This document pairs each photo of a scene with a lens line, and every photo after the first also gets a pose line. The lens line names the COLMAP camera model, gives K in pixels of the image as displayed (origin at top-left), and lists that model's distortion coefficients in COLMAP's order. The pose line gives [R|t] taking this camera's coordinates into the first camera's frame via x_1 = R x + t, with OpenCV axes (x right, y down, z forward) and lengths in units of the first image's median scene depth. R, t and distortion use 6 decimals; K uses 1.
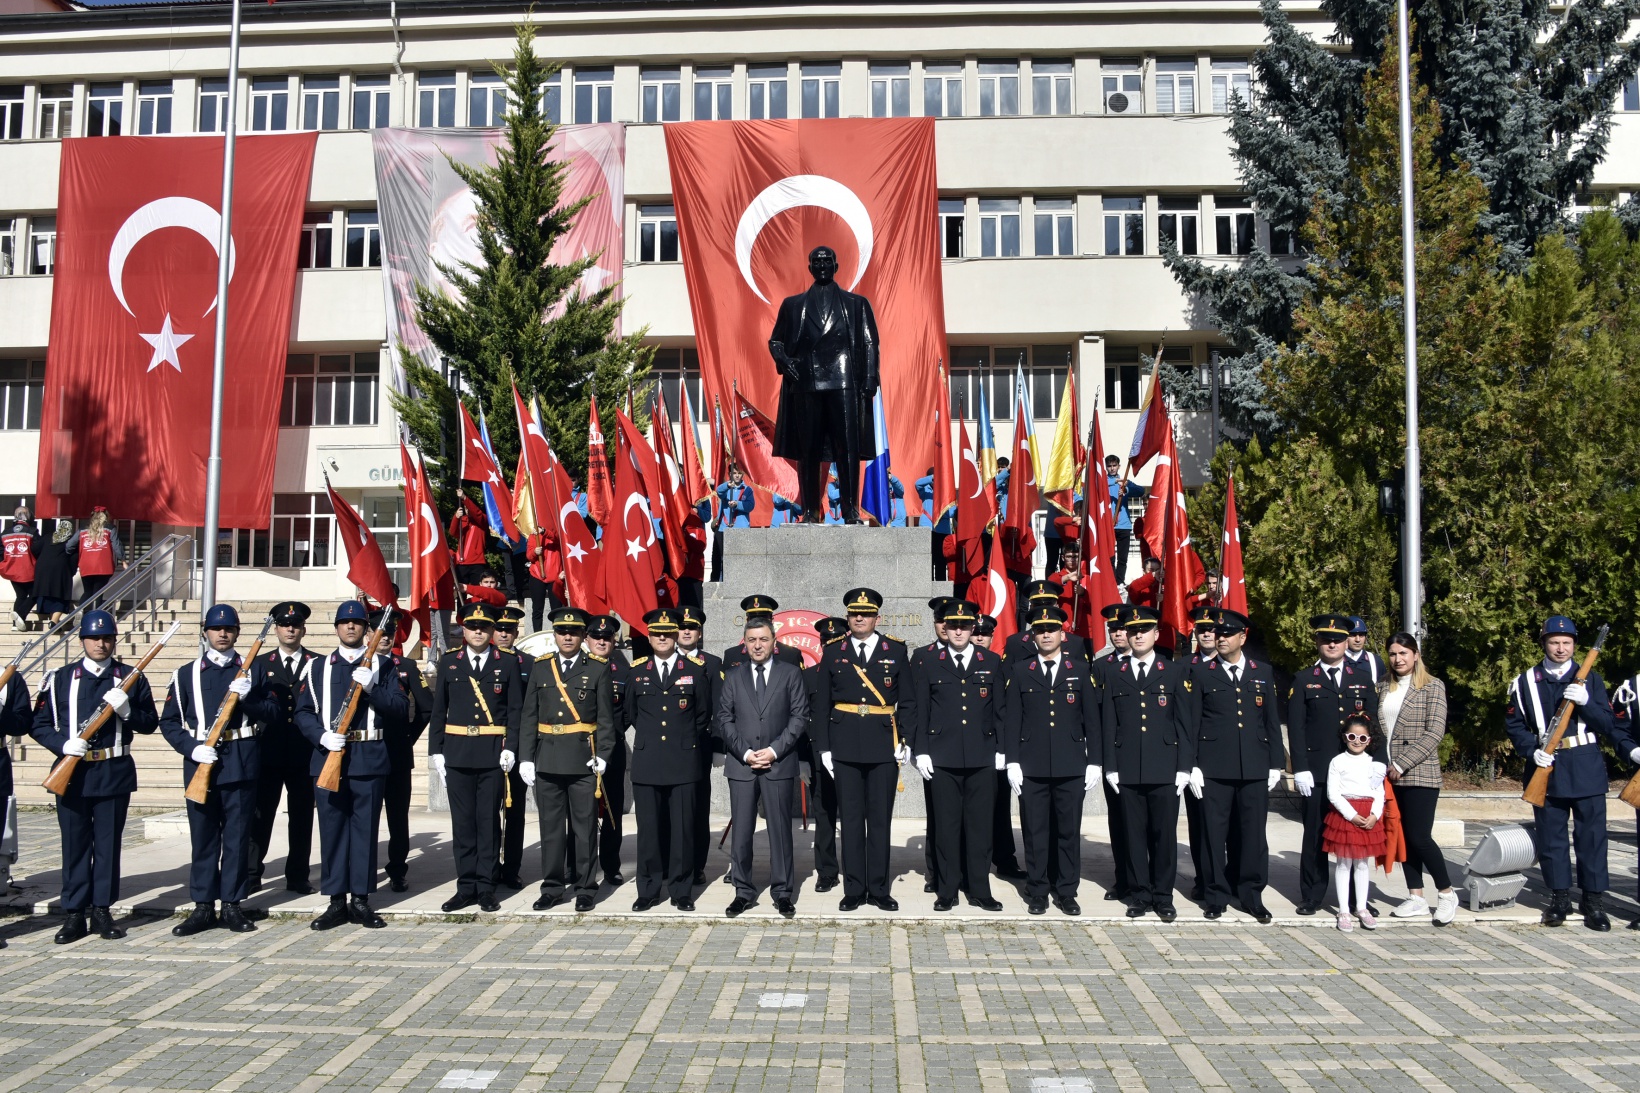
lens RADIAL K [[1294.9, 0, 817.3], [0, 1294.9, 553.9], [0, 0, 1]] dist [-0.029558, -0.018919]
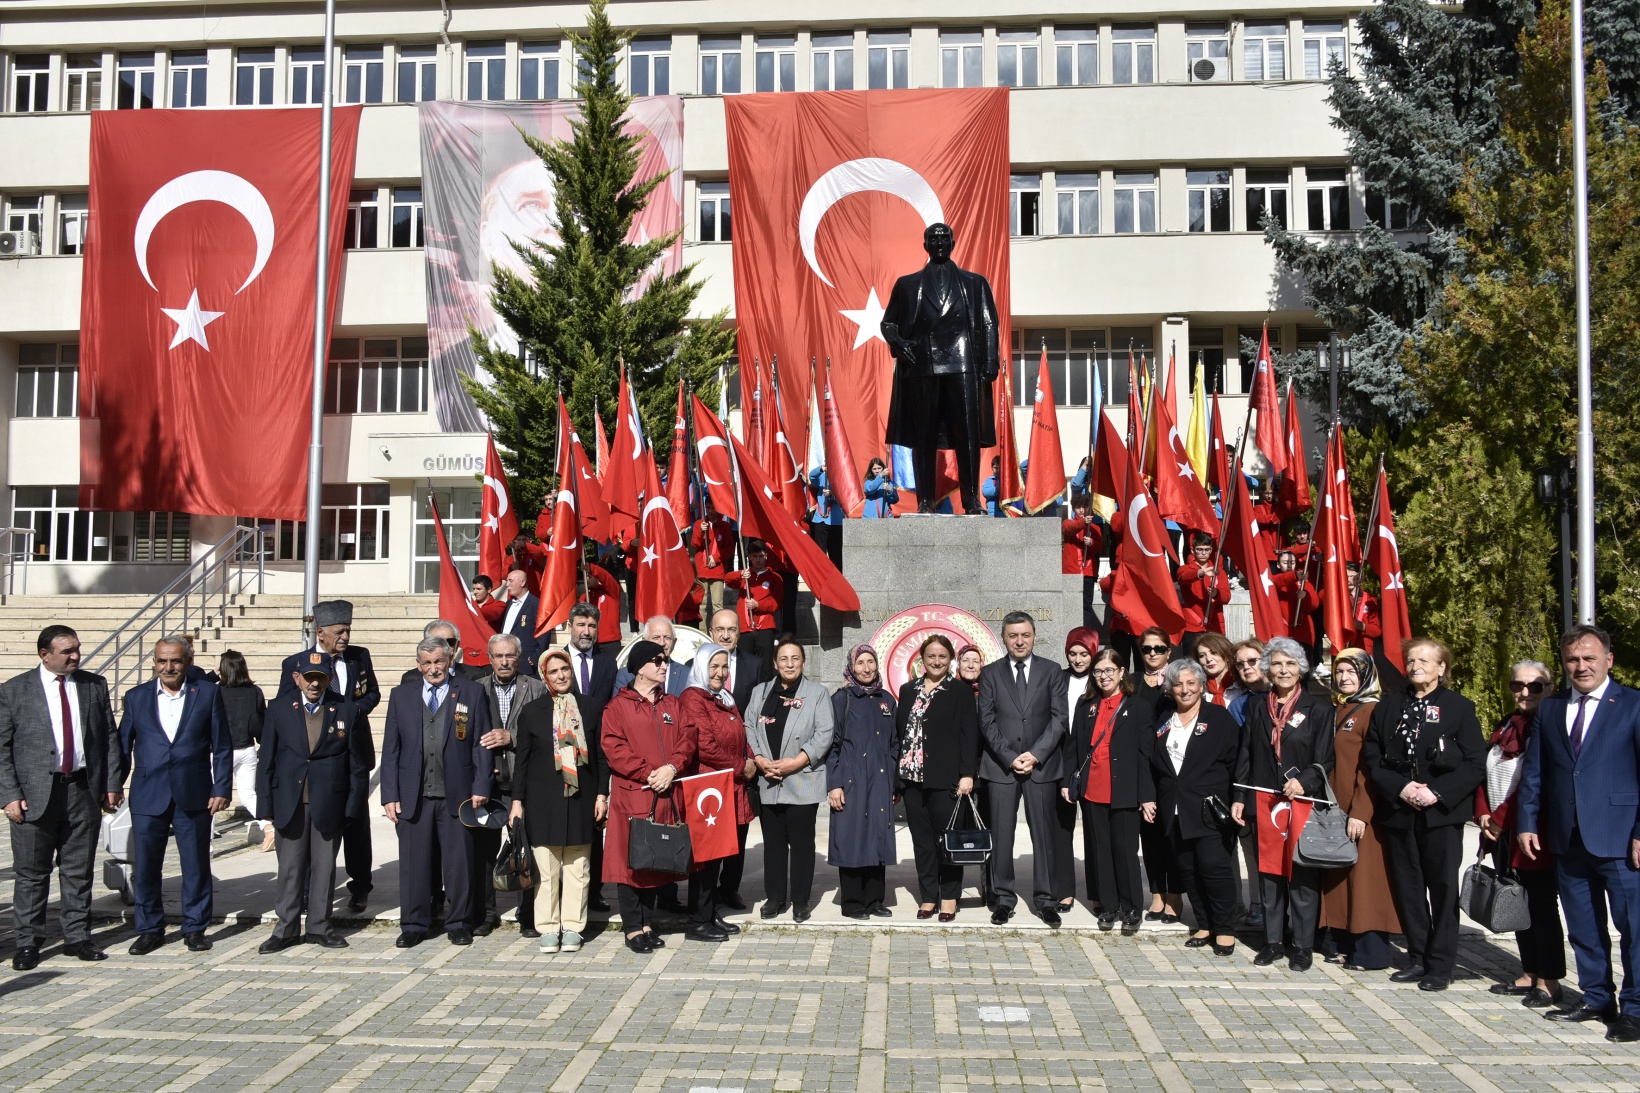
lens RADIAL K [[1348.3, 0, 817.7], [0, 1348.3, 558.1], [0, 0, 1]] dist [-0.002033, -0.016834]
pose [[0.999814, -0.000125, -0.019296, -0.048221], [0.000278, 0.999969, 0.007929, 0.000787], [0.019294, -0.007933, 0.999782, 0.002687]]
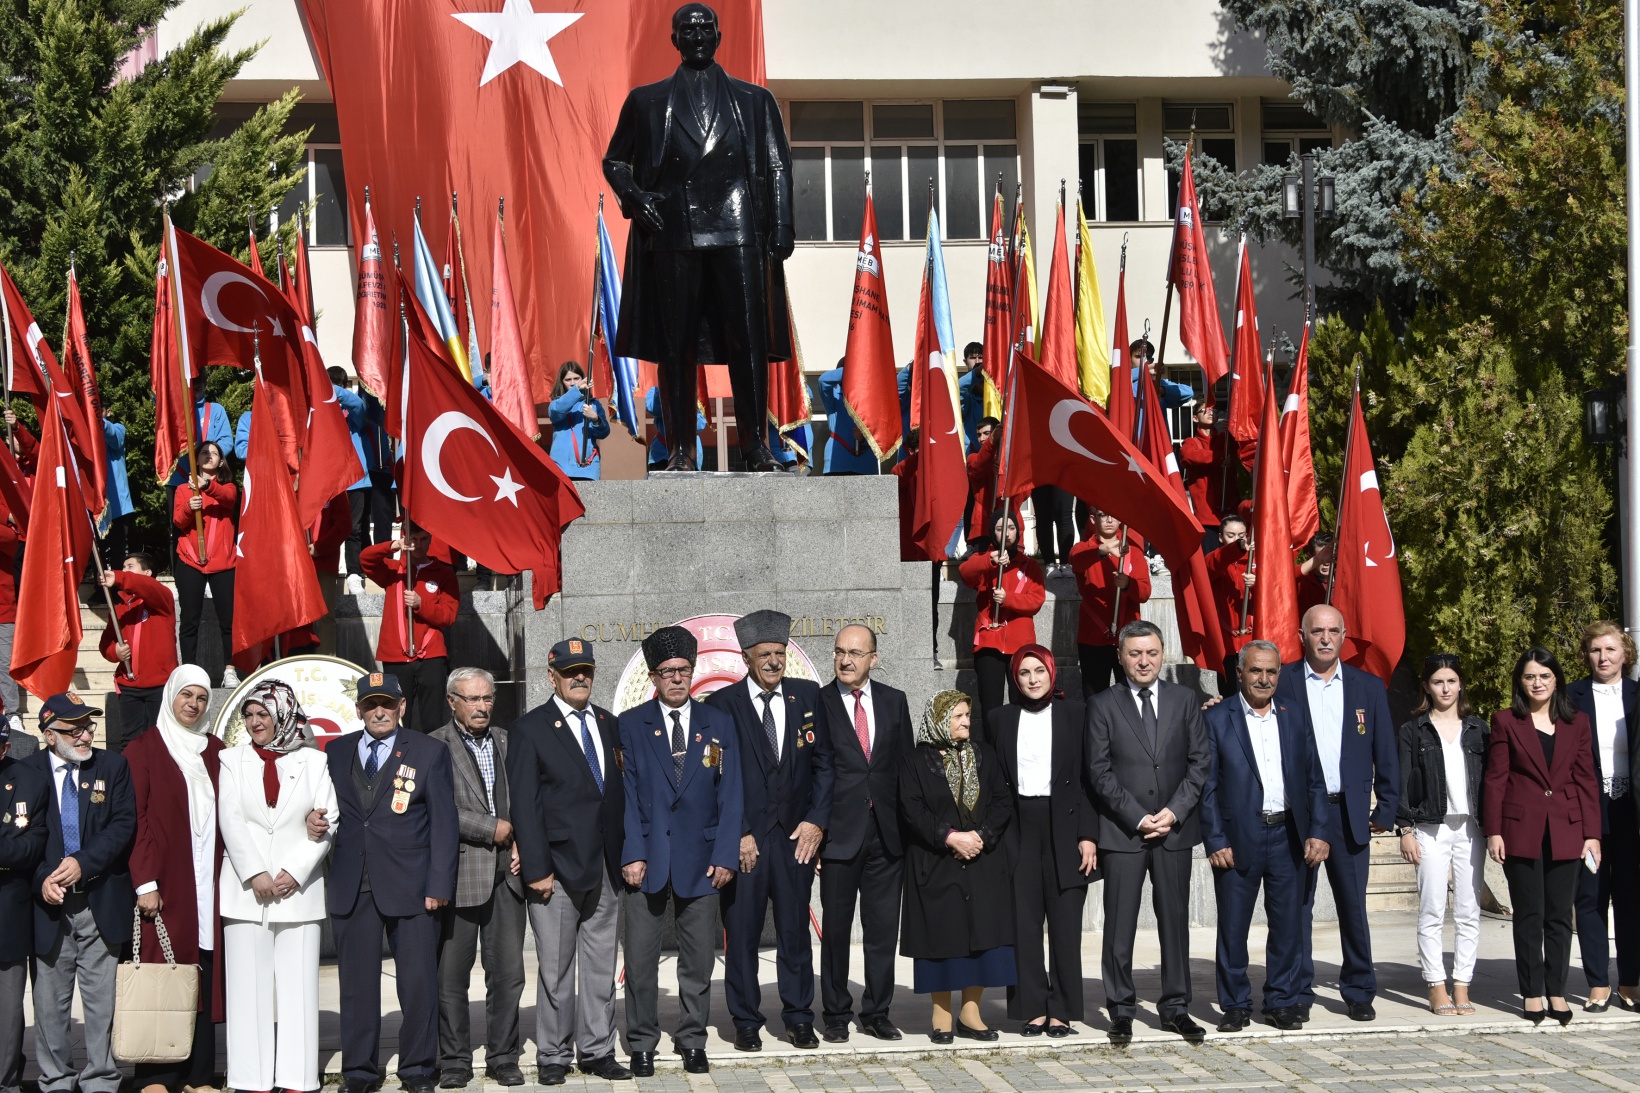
lens RADIAL K [[2783.5, 0, 811.0], [0, 2783.5, 571.5], [0, 0, 1]] dist [-0.006983, 0.055086]
pose [[0.988053, -0.019988, 0.152815, -0.105884], [0.014560, 0.999226, 0.036556, -0.015958], [-0.153427, -0.033895, 0.987578, -0.209492]]
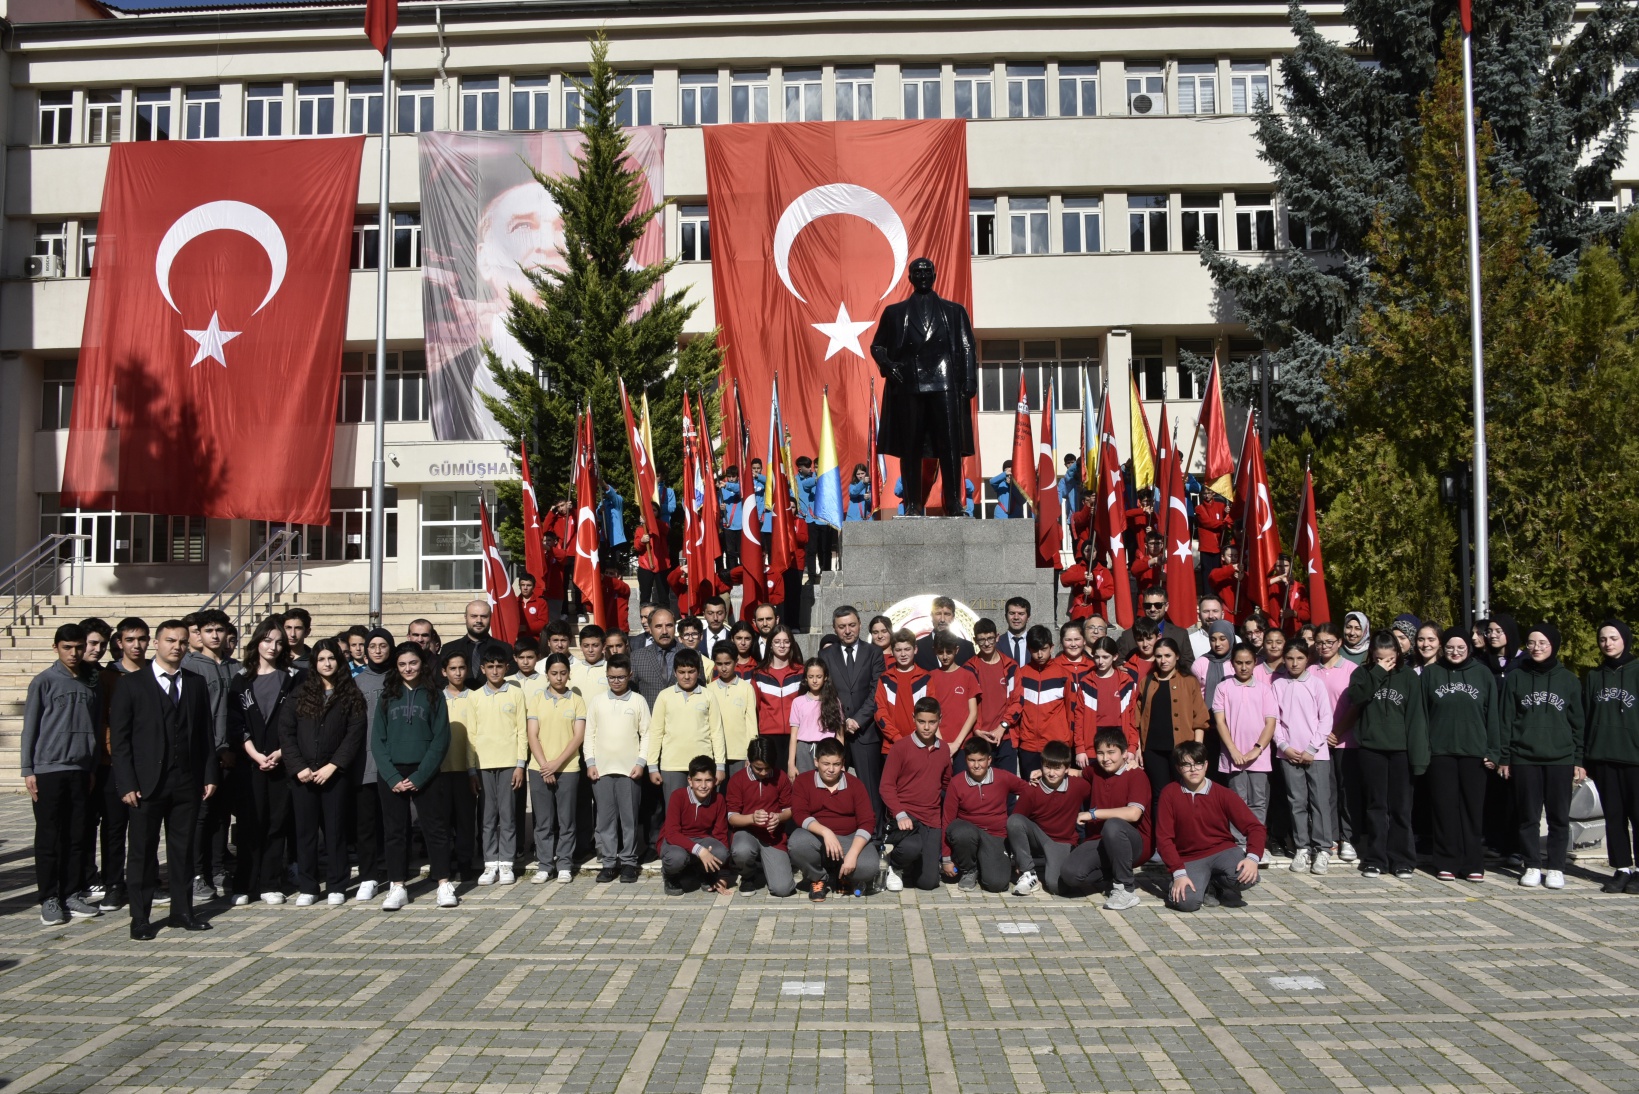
lens RADIAL K [[1293.3, 0, 815.4], [0, 1293.3, 556.3], [0, 0, 1]] dist [-0.033261, -0.012316]
pose [[0.999839, -0.010340, 0.014647, -0.074956], [0.010154, 0.999868, 0.012697, -0.003033], [-0.014777, -0.012546, 0.999812, -0.055172]]
